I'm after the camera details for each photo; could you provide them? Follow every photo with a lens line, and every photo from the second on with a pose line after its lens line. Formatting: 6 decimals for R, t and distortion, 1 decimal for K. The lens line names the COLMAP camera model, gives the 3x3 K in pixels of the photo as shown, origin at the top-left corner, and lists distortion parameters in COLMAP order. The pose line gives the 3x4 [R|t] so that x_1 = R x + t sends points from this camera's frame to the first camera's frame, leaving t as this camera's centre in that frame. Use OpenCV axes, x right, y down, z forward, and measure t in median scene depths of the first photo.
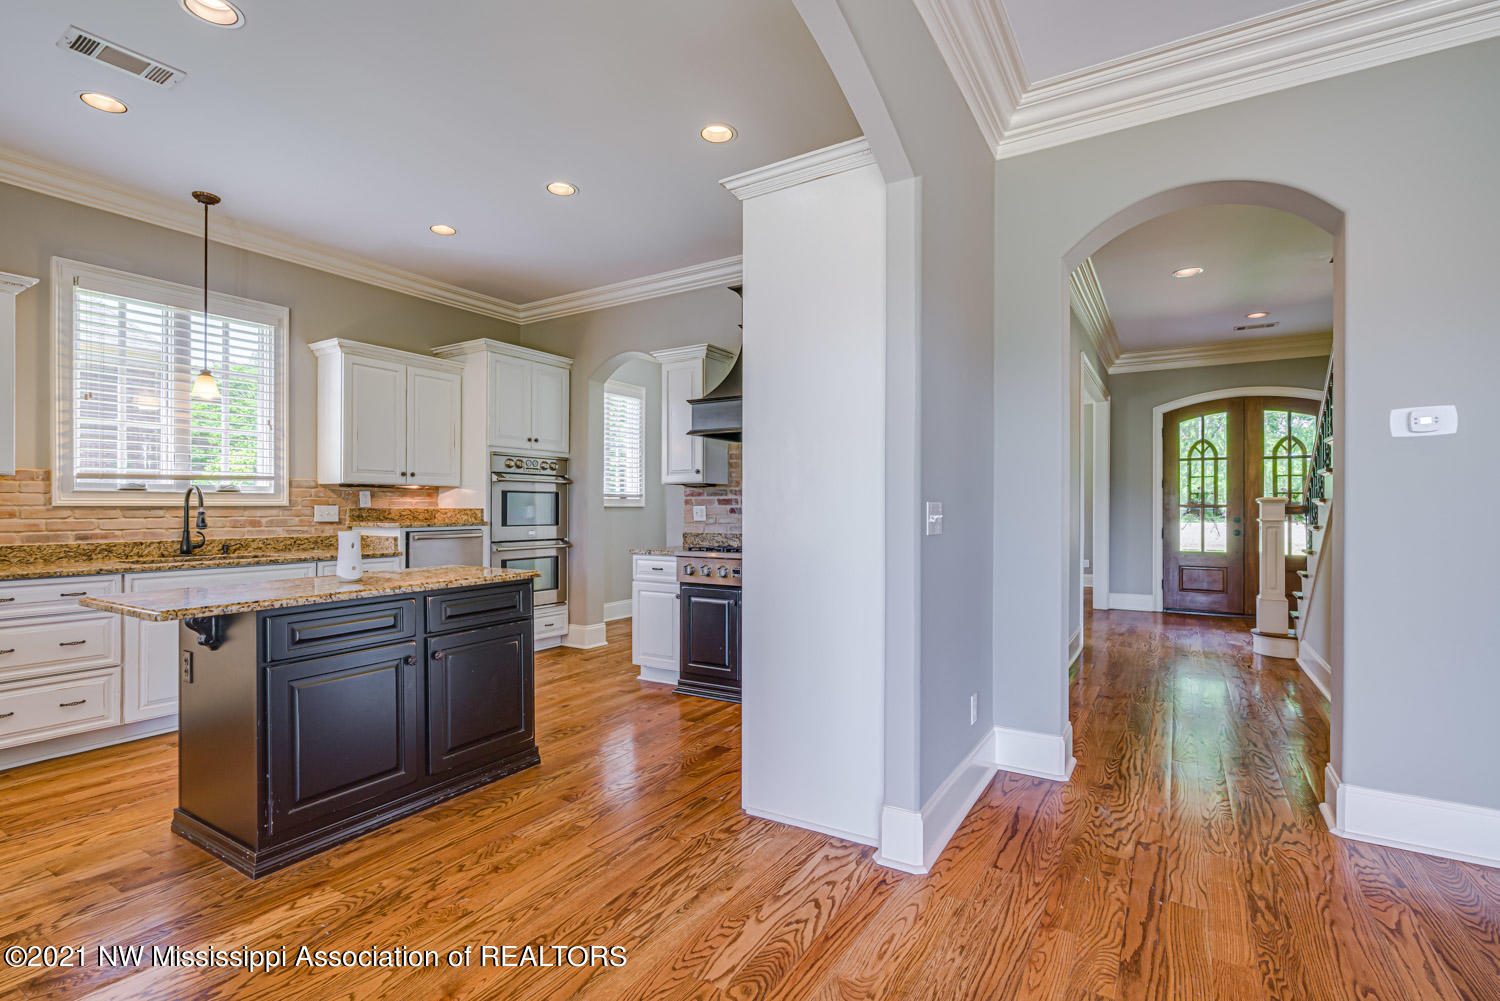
lens RADIAL K [[684.0, 0, 765.1], [0, 684.0, 498.4], [0, 0, 1]] dist [-0.001539, 0.002877]
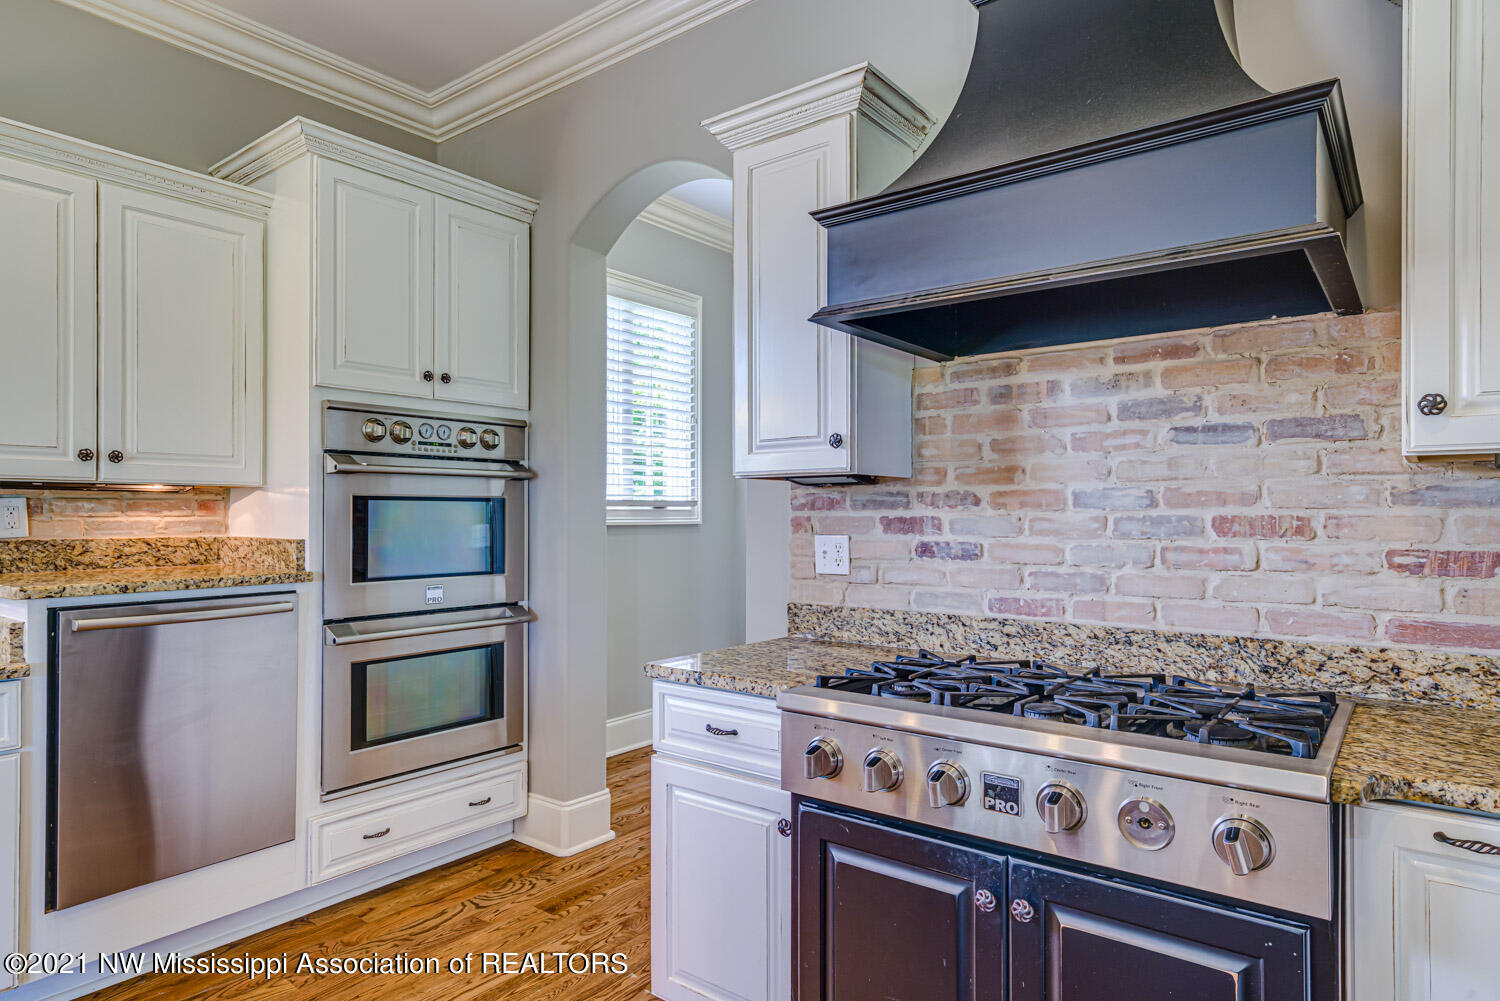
lens RADIAL K [[866.3, 0, 754.0], [0, 866.3, 508.7], [0, 0, 1]] dist [0.005417, 0.001049]
pose [[0.992027, 0.000213, -0.126028, -0.088333], [0.000957, 0.999957, 0.009223, -0.009233], [0.126025, -0.009270, 0.991984, 0.582218]]
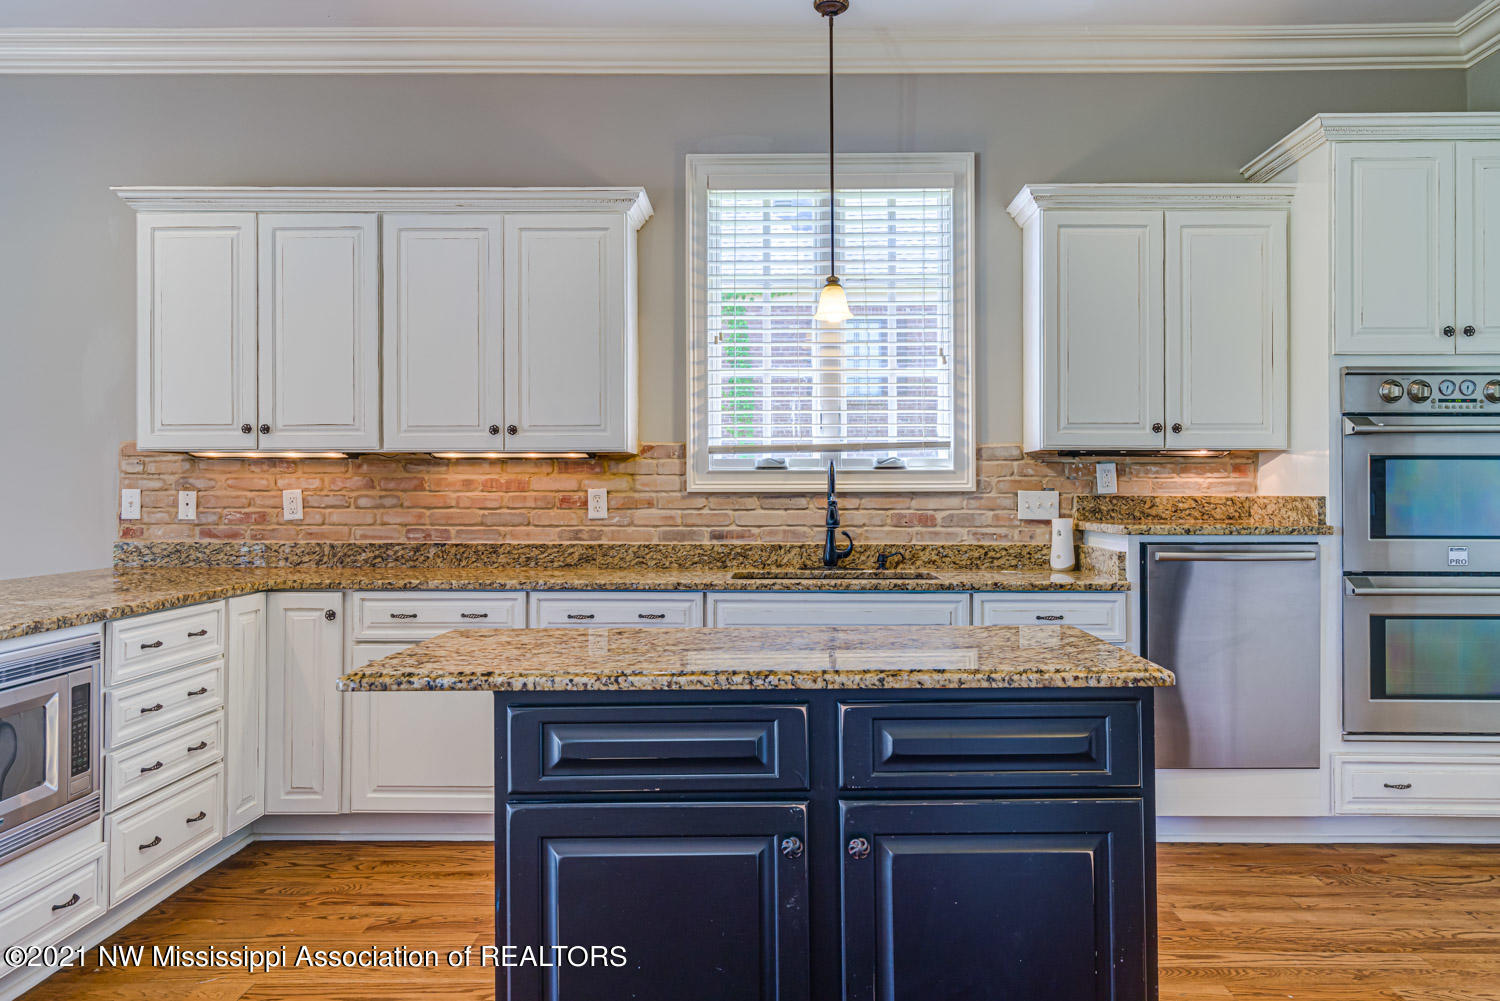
lens RADIAL K [[1153.5, 0, 788.1], [0, 1153.5, 482.2], [0, 0, 1]] dist [0.004484, 0.011415]
pose [[0.509280, -0.008360, -0.860560, 0.066946], [0.011659, 0.999928, -0.002814, 0.003938], [0.860522, -0.008600, 0.509341, 0.352013]]
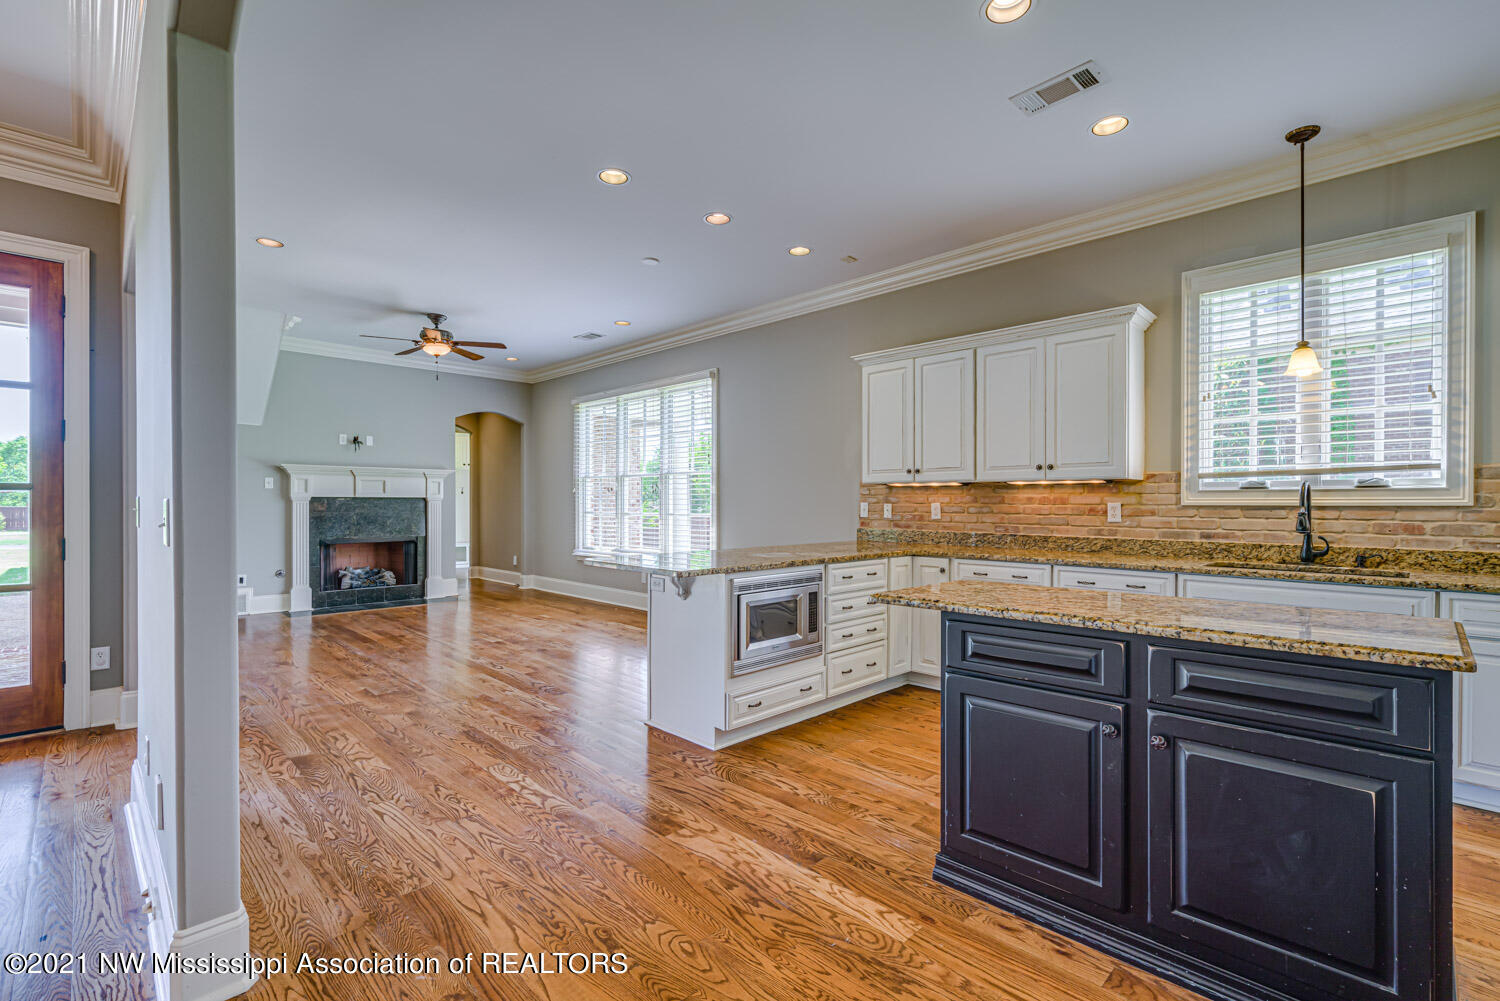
lens RADIAL K [[684.0, 0, 741.2], [0, 684.0, 506.8], [0, 0, 1]] dist [-0.001539, 0.002877]
pose [[-0.252218, 0.002452, -0.967667, 0.134816], [0.008333, 0.999965, 0.000362, 0.005590], [0.967635, -0.007973, -0.252229, 0.460560]]
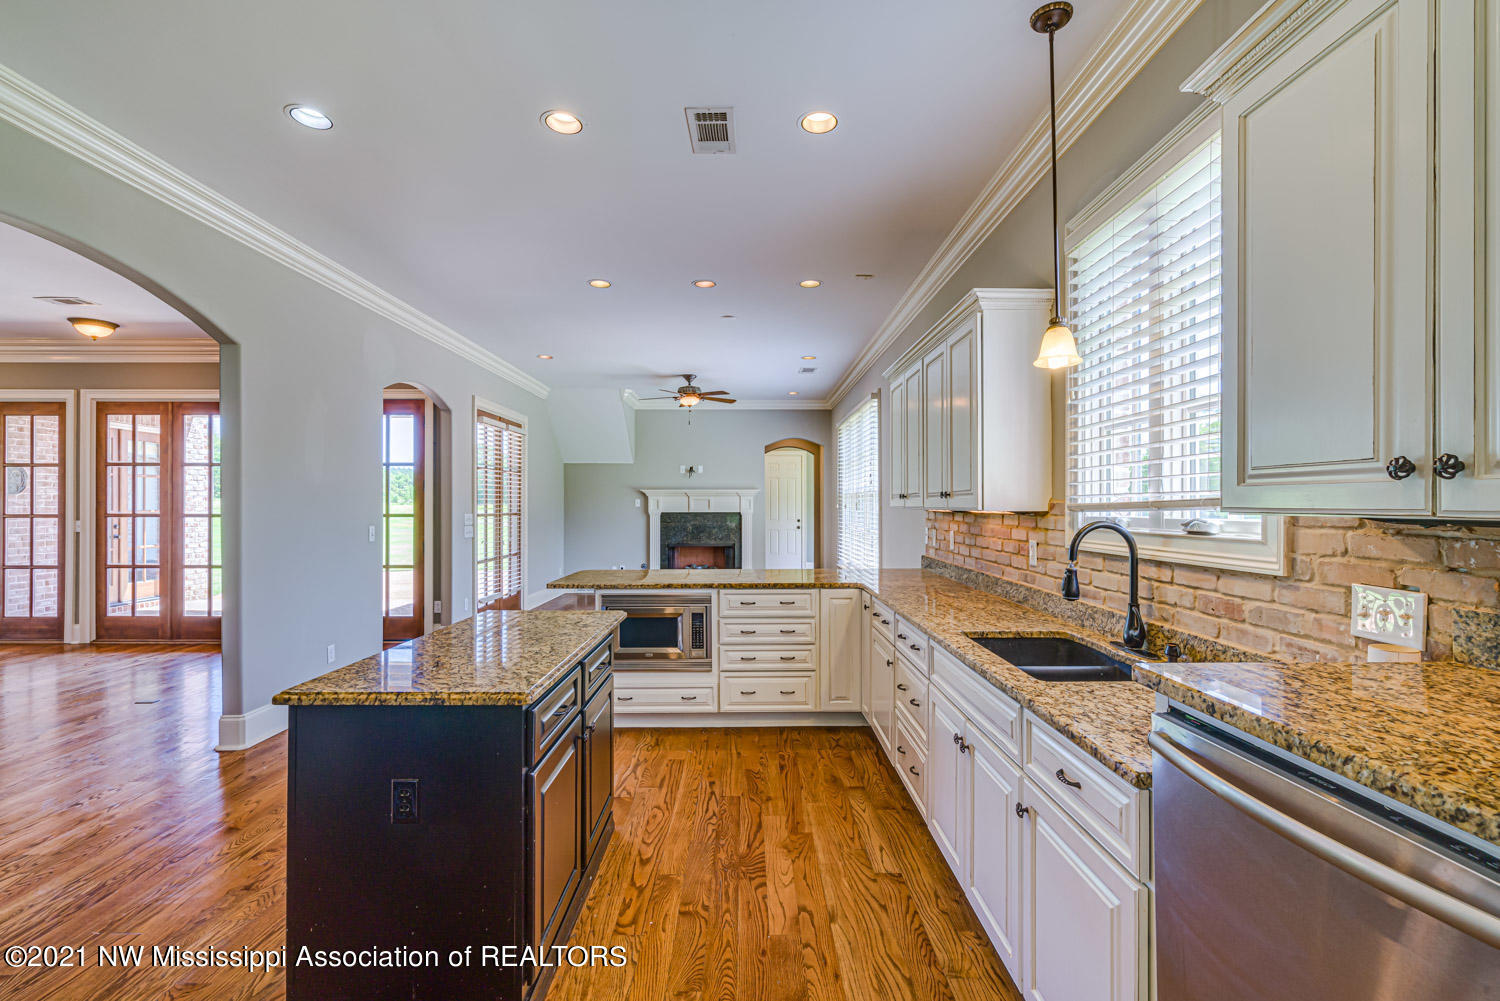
lens RADIAL K [[684.0, 0, 774.5], [0, 684.0, 510.1], [0, 0, 1]] dist [-0.001539, 0.002877]
pose [[-0.846896, 0.000098, -0.531758, -0.266765], [0.002305, 0.999991, -0.003485, -0.023092], [0.531753, -0.004177, -0.846889, 1.134268]]
